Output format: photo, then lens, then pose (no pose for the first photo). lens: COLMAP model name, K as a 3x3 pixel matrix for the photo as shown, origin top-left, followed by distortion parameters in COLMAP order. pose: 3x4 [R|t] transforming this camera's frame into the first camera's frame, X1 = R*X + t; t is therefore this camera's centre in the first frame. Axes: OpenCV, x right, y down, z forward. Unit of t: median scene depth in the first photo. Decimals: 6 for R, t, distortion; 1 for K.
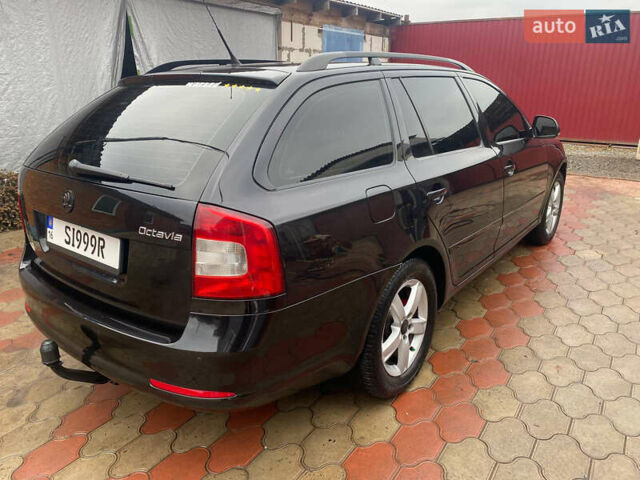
lens RADIAL K [[515.9, 0, 317.2], [0, 515.9, 243.6], [0, 0, 1]] dist [0.011874, -0.007200]
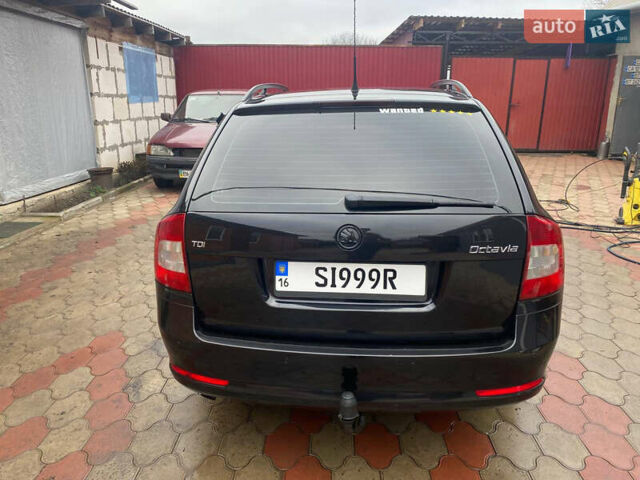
lens RADIAL K [[515.9, 0, 316.8], [0, 515.9, 246.0], [0, 0, 1]] dist [0.011874, -0.007200]
pose [[0.831284, -0.156513, 0.533357, -0.291442], [0.171891, 0.984890, 0.021107, -0.027375], [-0.528601, 0.074133, 0.845627, 0.069629]]
